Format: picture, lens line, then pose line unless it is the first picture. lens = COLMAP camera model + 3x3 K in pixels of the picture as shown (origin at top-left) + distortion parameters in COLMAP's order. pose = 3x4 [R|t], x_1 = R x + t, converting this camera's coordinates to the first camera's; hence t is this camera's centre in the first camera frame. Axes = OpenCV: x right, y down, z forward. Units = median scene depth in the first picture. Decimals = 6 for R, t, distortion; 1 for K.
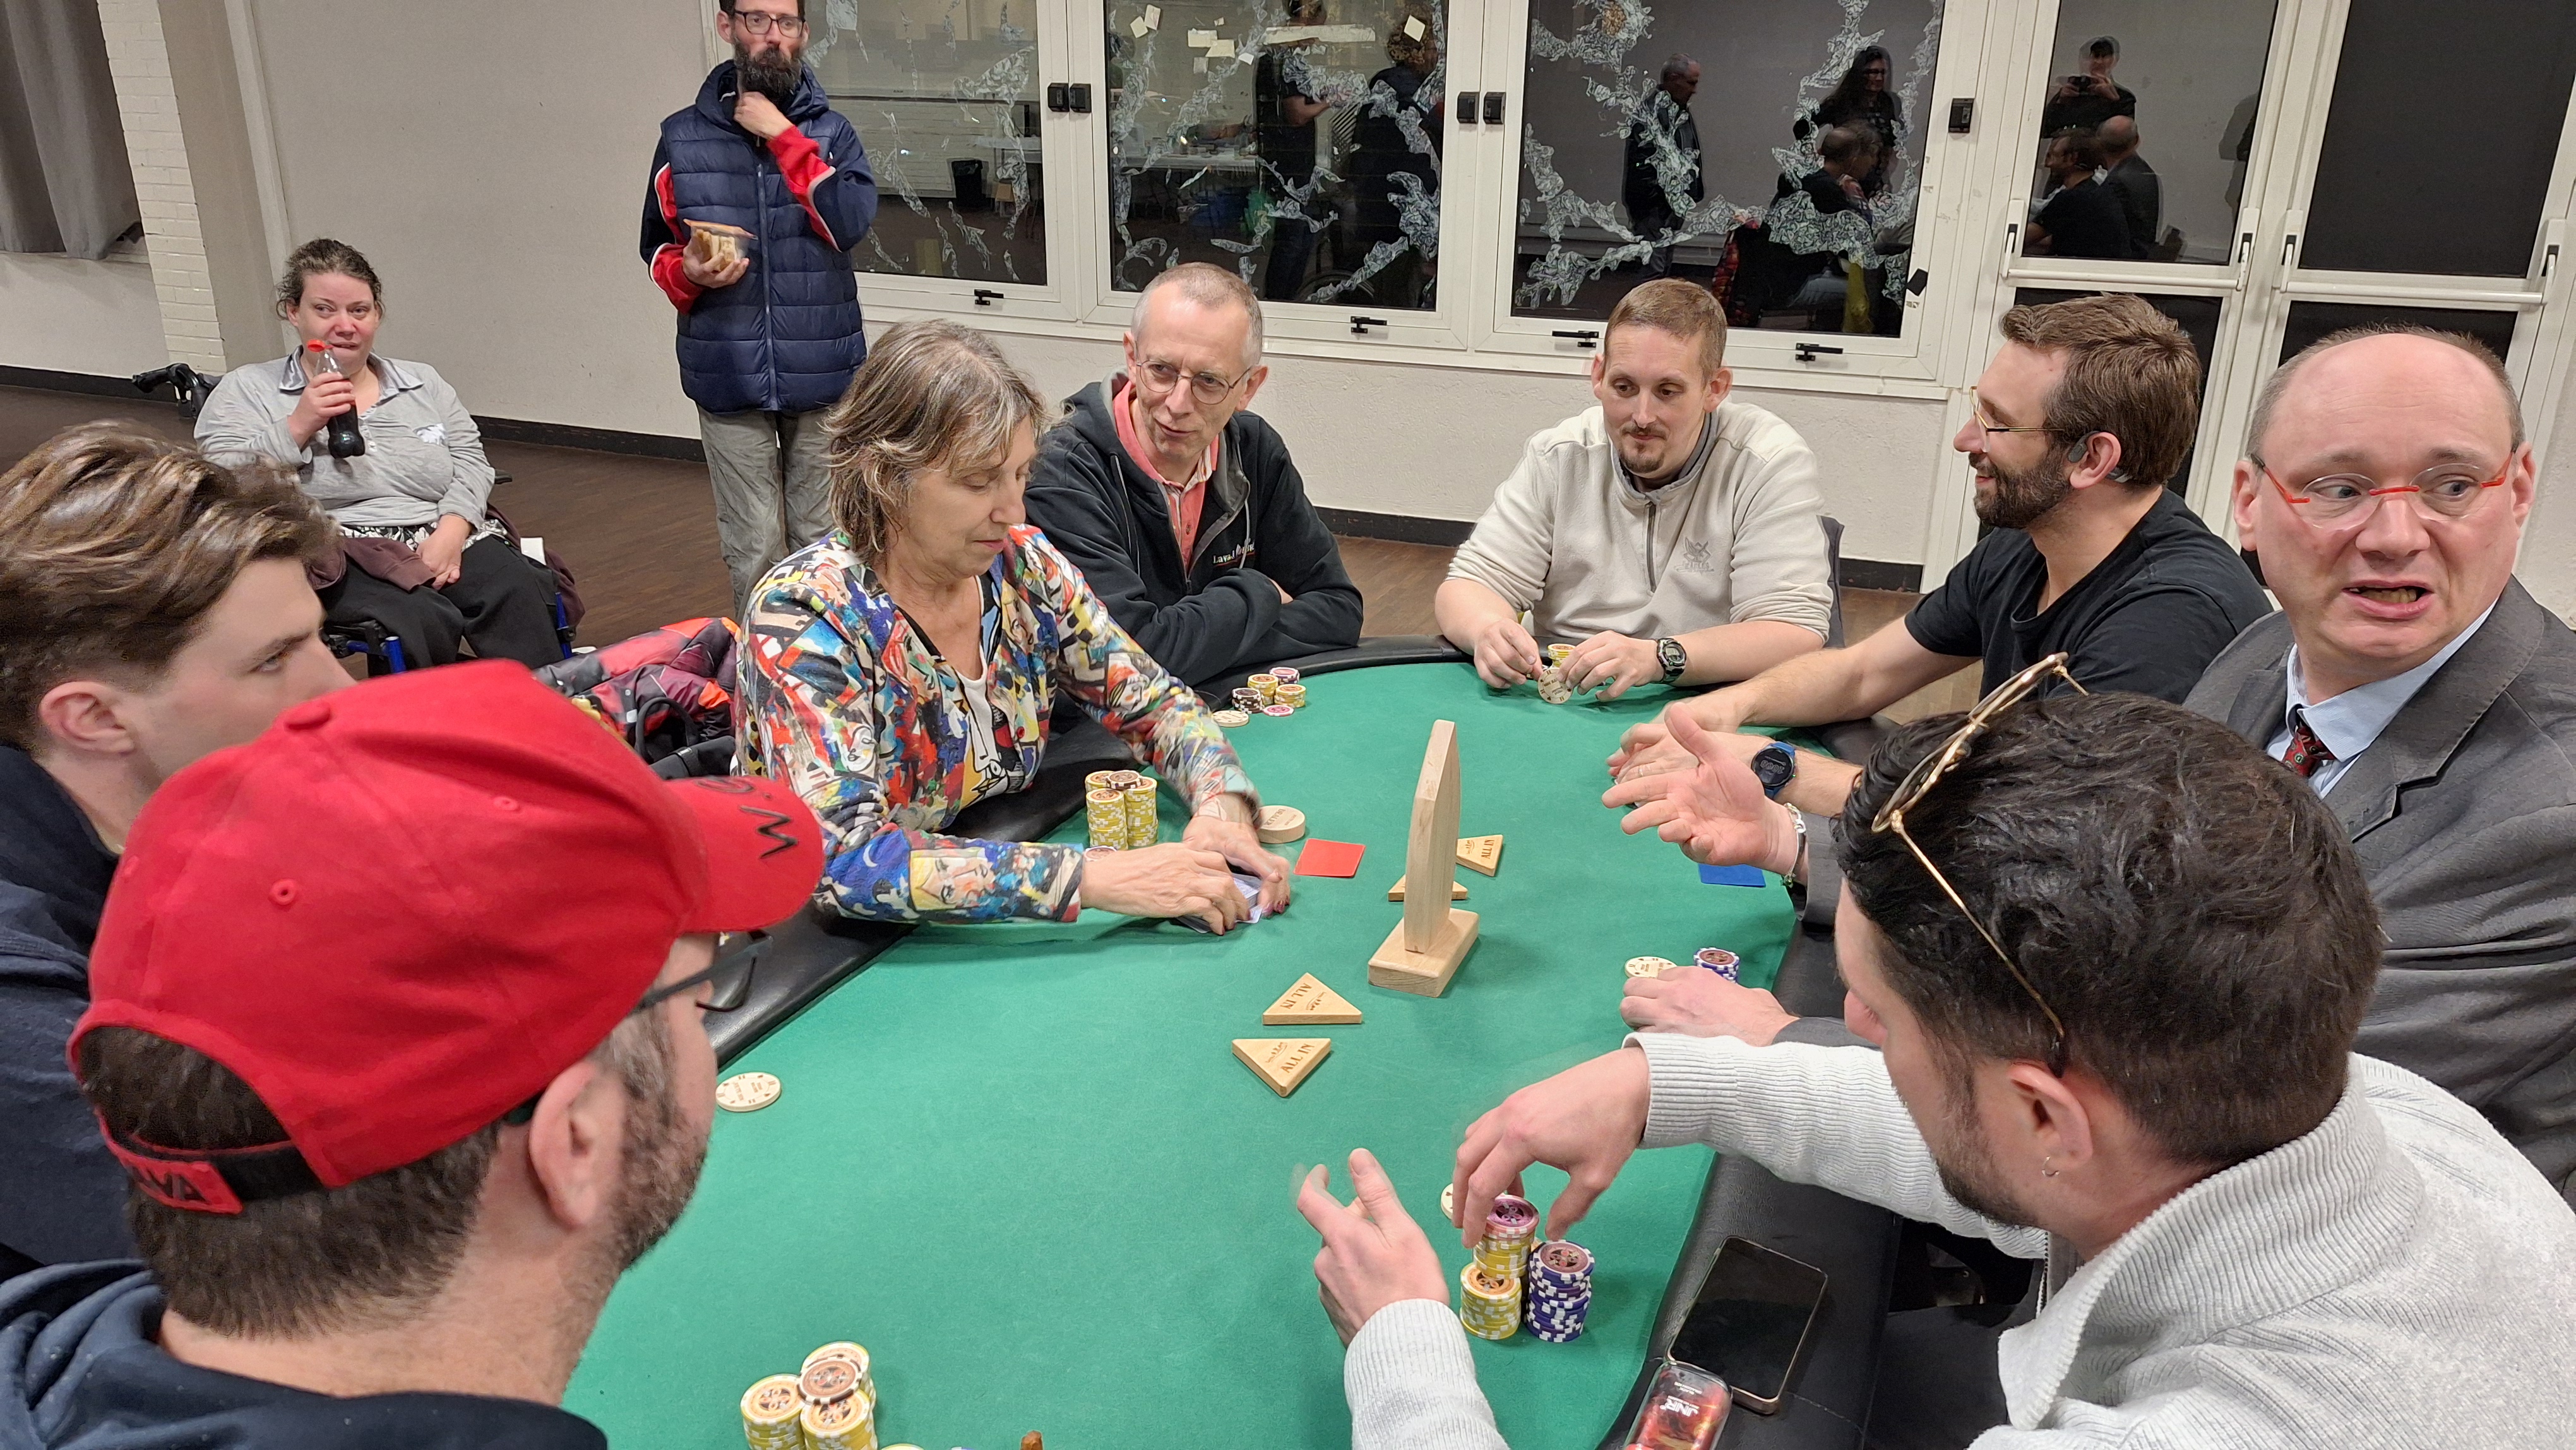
lens RADIAL K [[1842.5, 0, 1288.0], [0, 1842.5, 725.0], [0, 0, 1]] dist [0.125420, -0.163031]
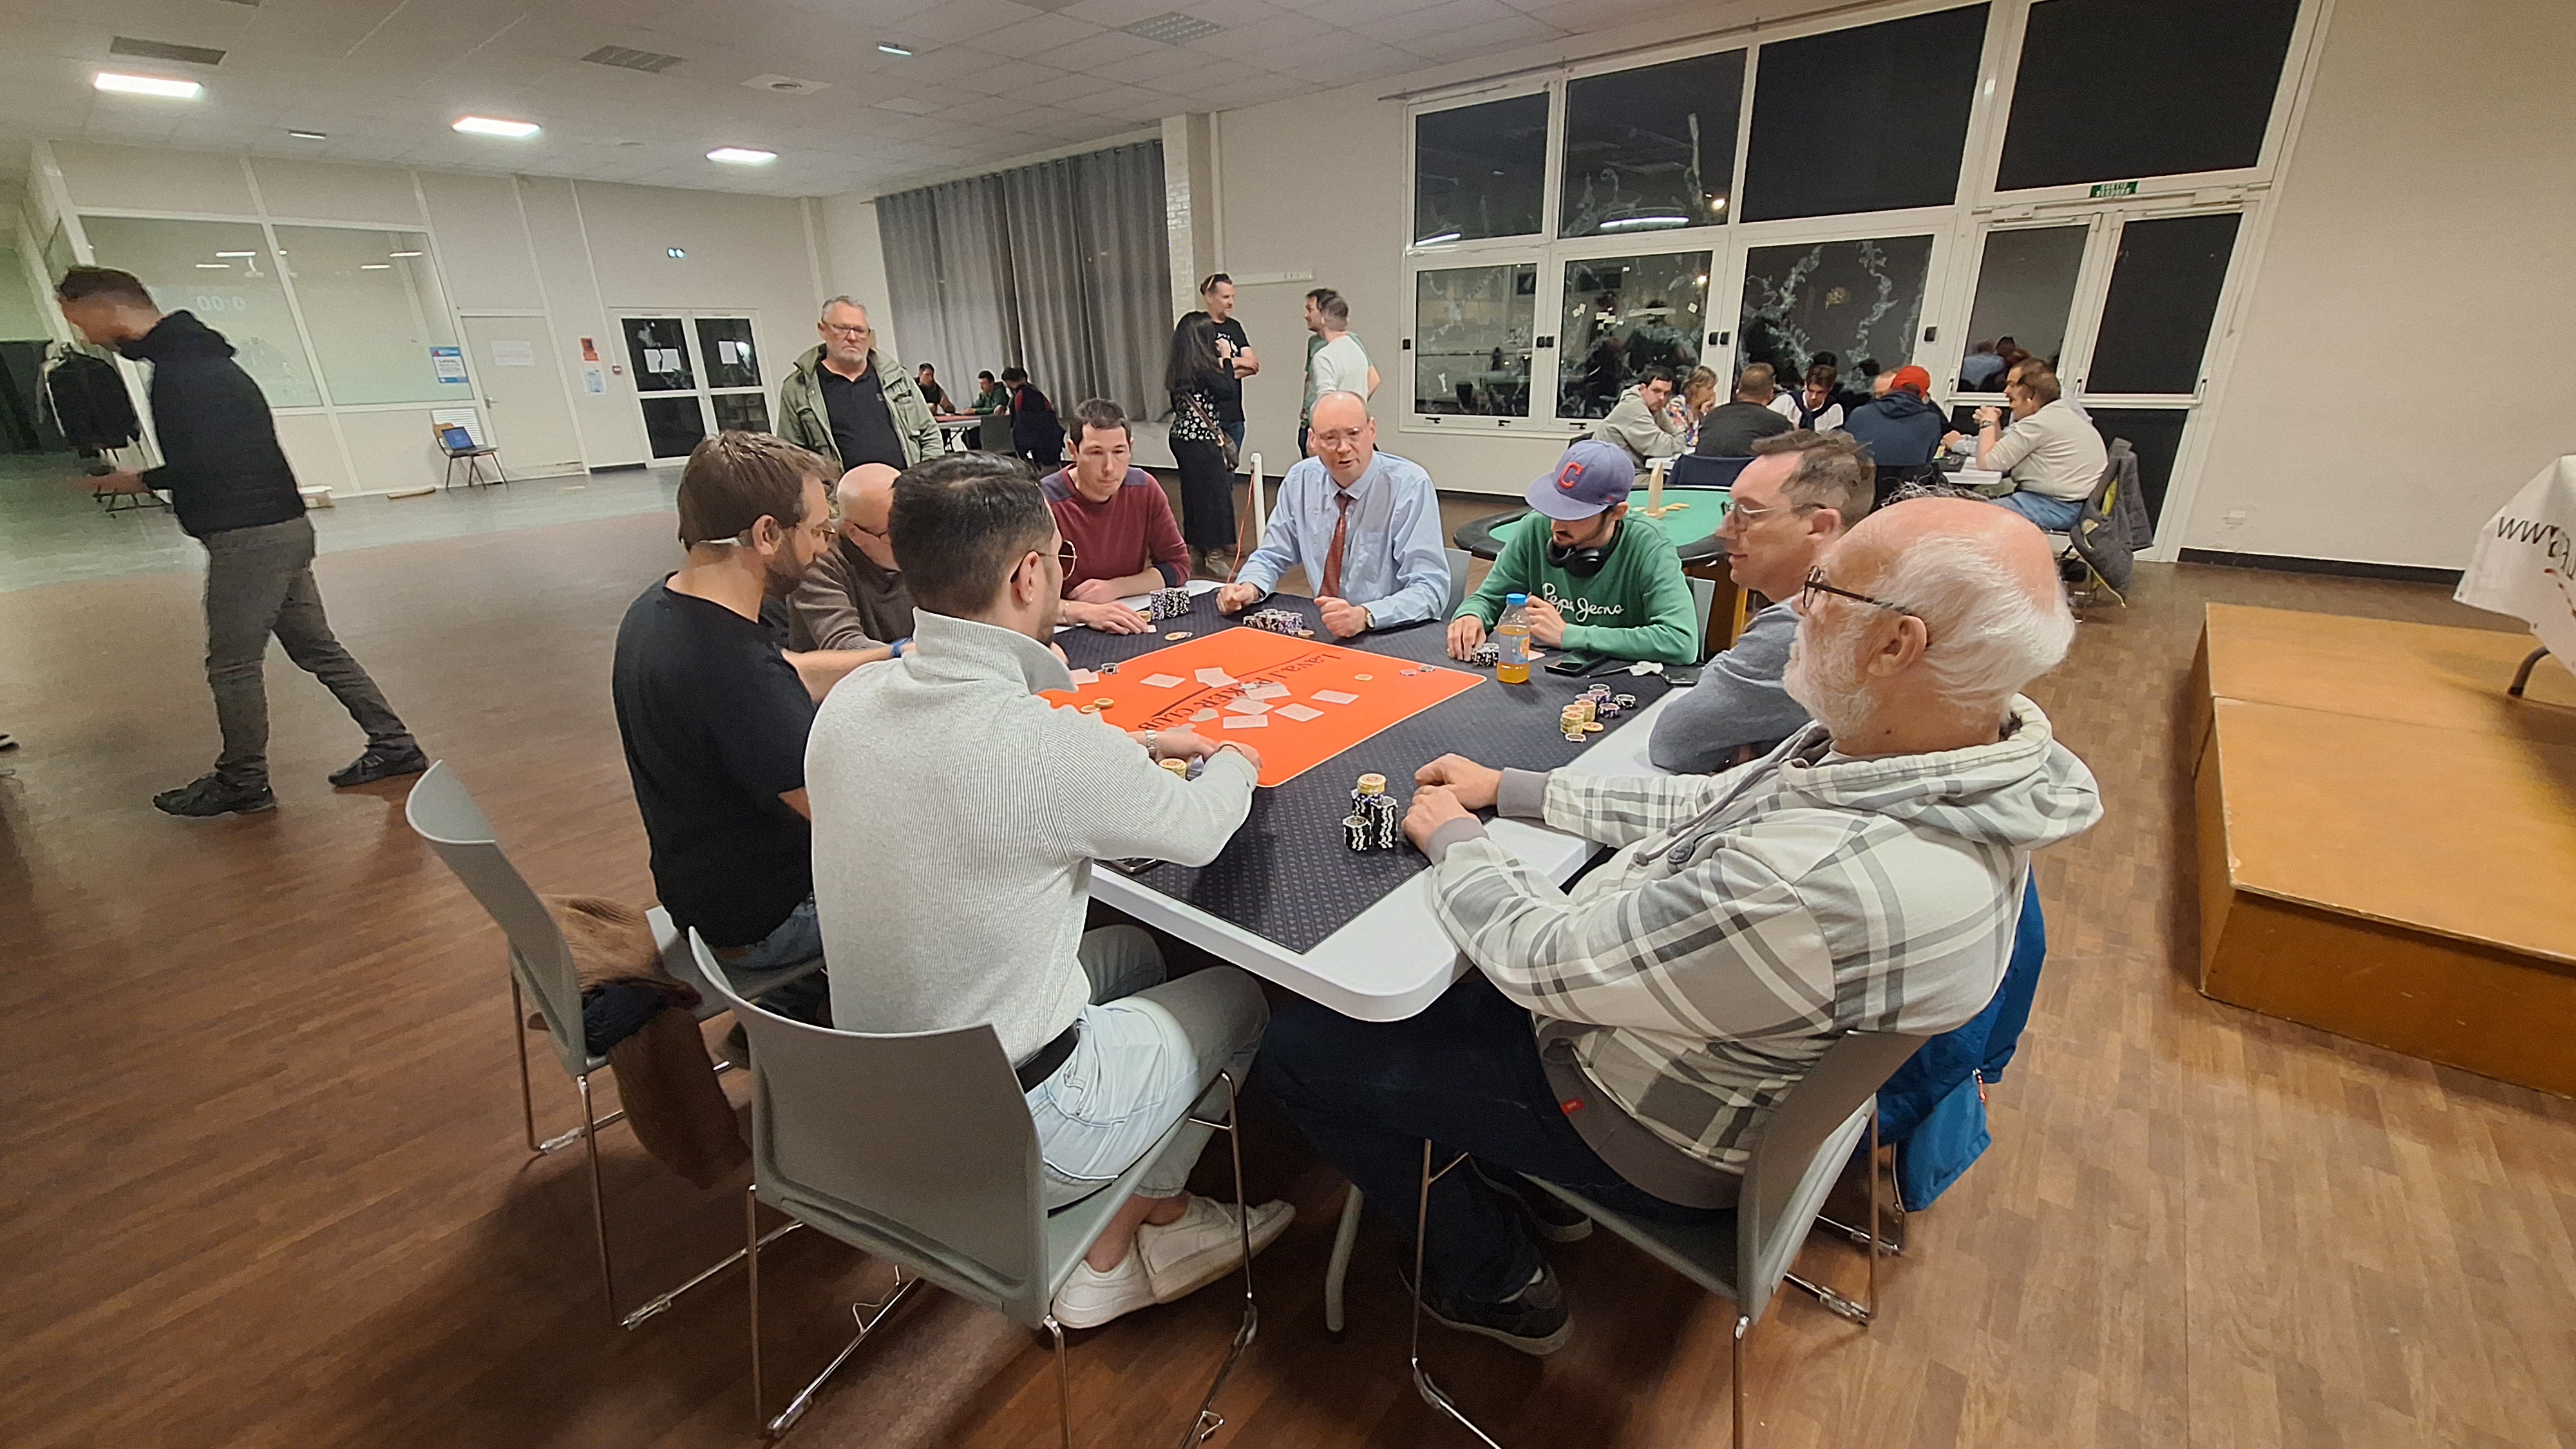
lens RADIAL K [[1027.8, 0, 1292.2], [0, 1027.8, 713.9], [0, 0, 1]] dist [0.002263, -0.000146]
pose [[0.951855, 0.069390, -0.298592, 0.007267], [-0.067707, 0.997577, 0.015991, 0.178406], [0.298978, 0.004996, 0.954247, -0.456202]]
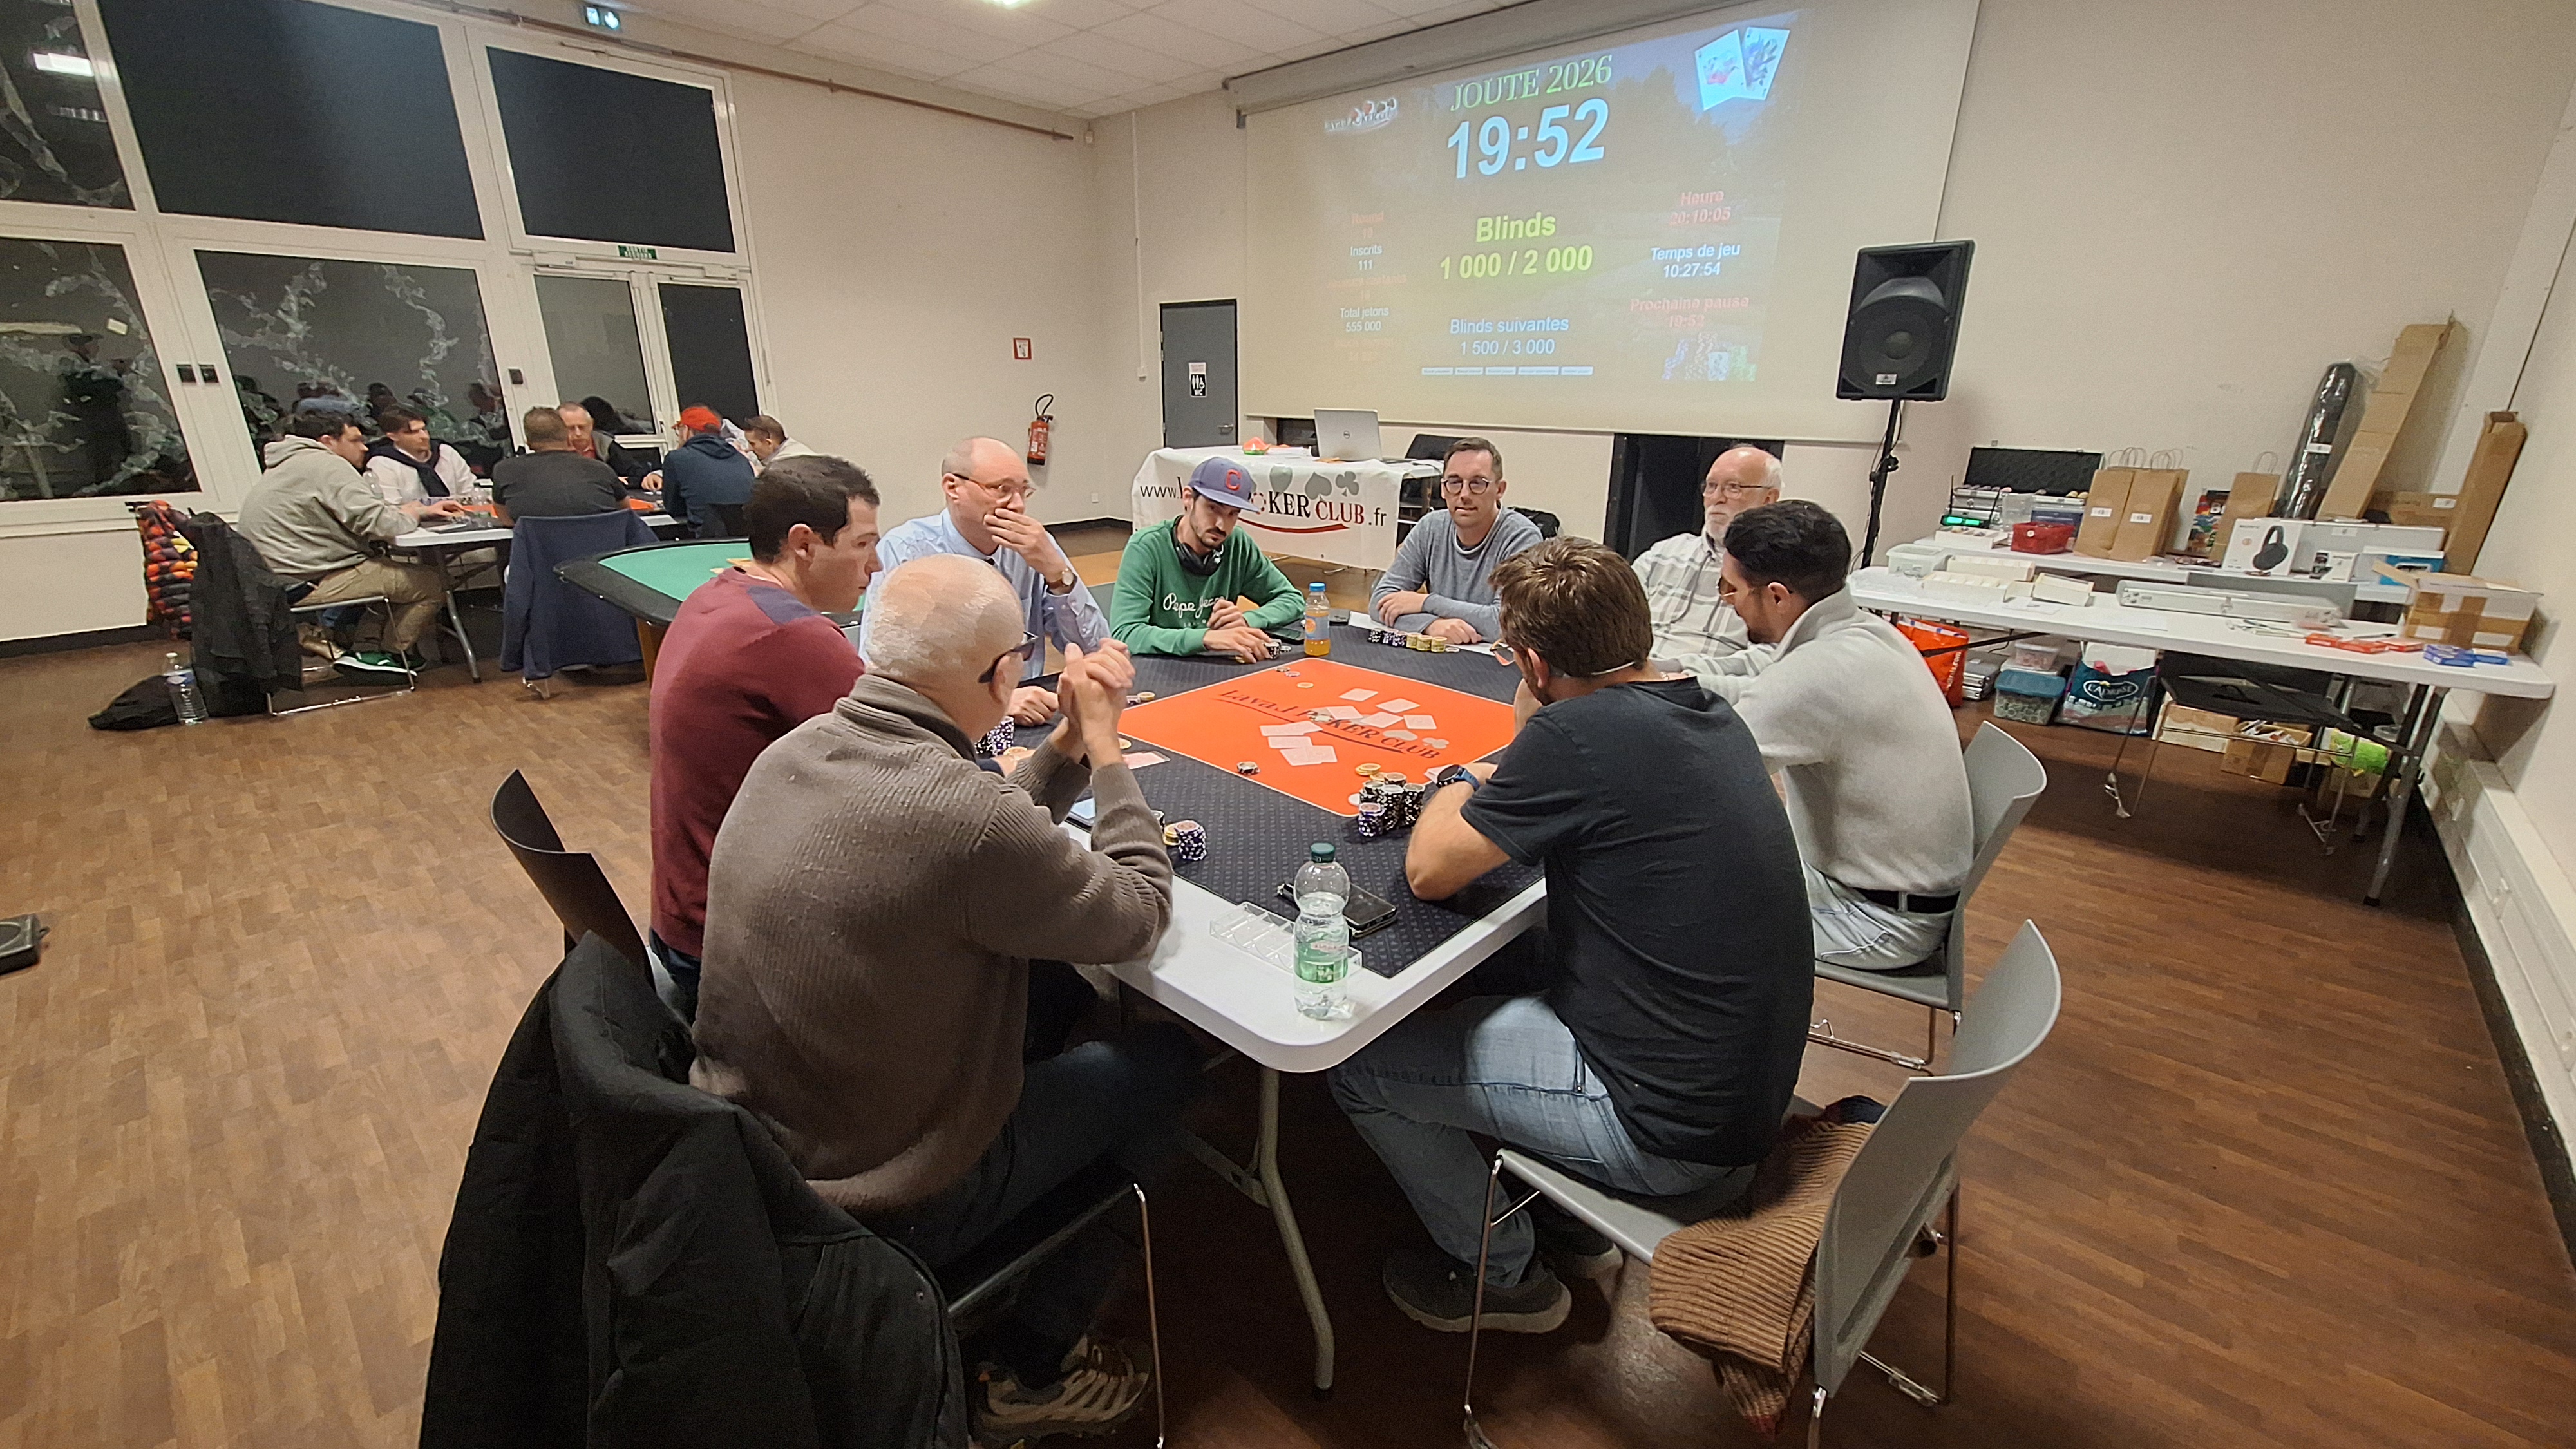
lens RADIAL K [[999.5, 0, 1307.0], [0, 999.5, 725.8], [0, 0, 1]] dist [-0.002675, 0.000238]
pose [[0.342600, -0.315472, 0.884931, -0.469908], [0.306253, 0.927985, 0.212255, 0.094390], [-0.888163, 0.198294, 0.414542, -0.239974]]
